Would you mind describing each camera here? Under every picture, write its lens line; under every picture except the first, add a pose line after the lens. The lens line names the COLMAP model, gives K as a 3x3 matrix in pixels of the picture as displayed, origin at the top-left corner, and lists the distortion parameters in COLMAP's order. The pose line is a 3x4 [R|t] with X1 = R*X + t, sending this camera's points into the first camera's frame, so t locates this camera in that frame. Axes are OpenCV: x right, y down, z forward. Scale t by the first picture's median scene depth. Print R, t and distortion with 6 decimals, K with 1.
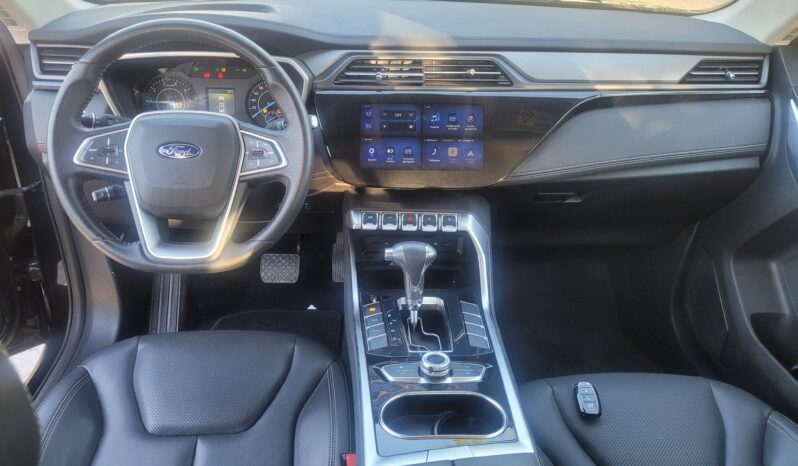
lens RADIAL K [[597.4, 0, 398.8], [0, 597.4, 231.6], [0, 0, 1]] dist [0.003028, -0.000784]
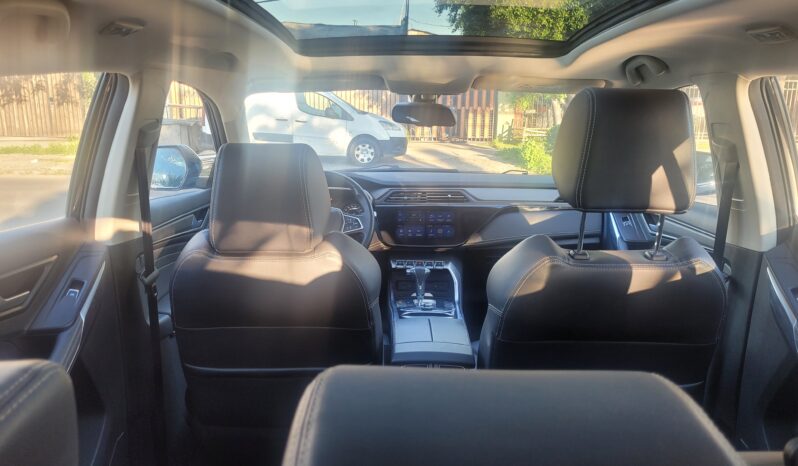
lens RADIAL K [[597.4, 0, 399.9], [0, 597.4, 234.8], [0, 0, 1]] dist [0.003028, -0.000784]
pose [[0.998006, -0.009814, -0.062351, 0.077351], [-0.011199, 0.944631, -0.327945, 0.550877], [0.062117, 0.327989, 0.942637, -0.945392]]
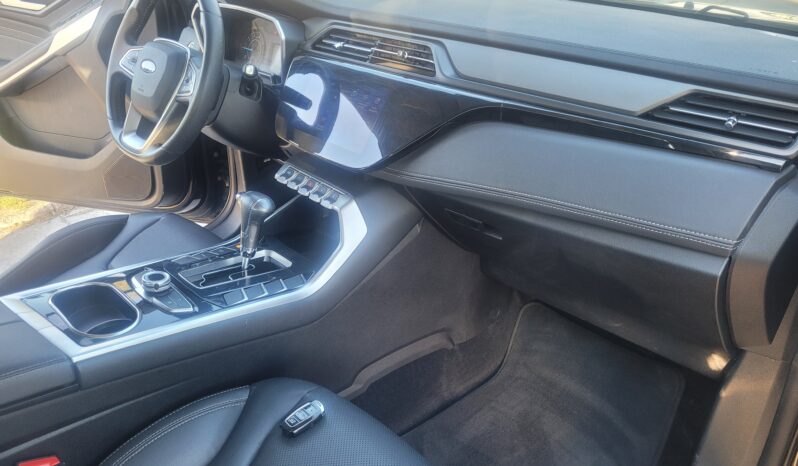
lens RADIAL K [[597.4, 0, 398.7], [0, 597.4, 235.5], [0, 0, 1]] dist [0.003028, -0.000784]
pose [[0.670930, 0.331529, -0.663281, 0.814985], [-0.357220, 0.928359, 0.102684, -0.098016], [0.649805, 0.168043, 0.741293, 0.352321]]
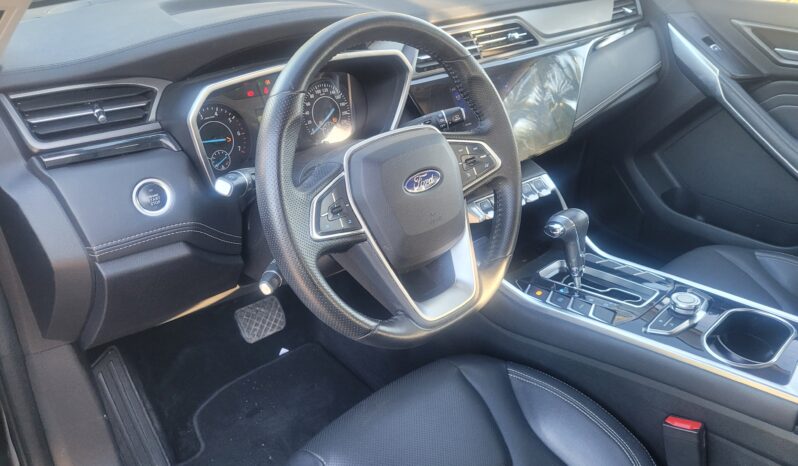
lens RADIAL K [[597.4, 0, 398.0], [0, 597.4, 234.9], [0, 0, 1]] dist [0.003028, -0.000784]
pose [[0.765964, -0.325564, 0.554354, -0.676450], [0.302934, 0.943338, 0.135437, -0.146274], [-0.567037, 0.064193, 0.821187, 0.308376]]
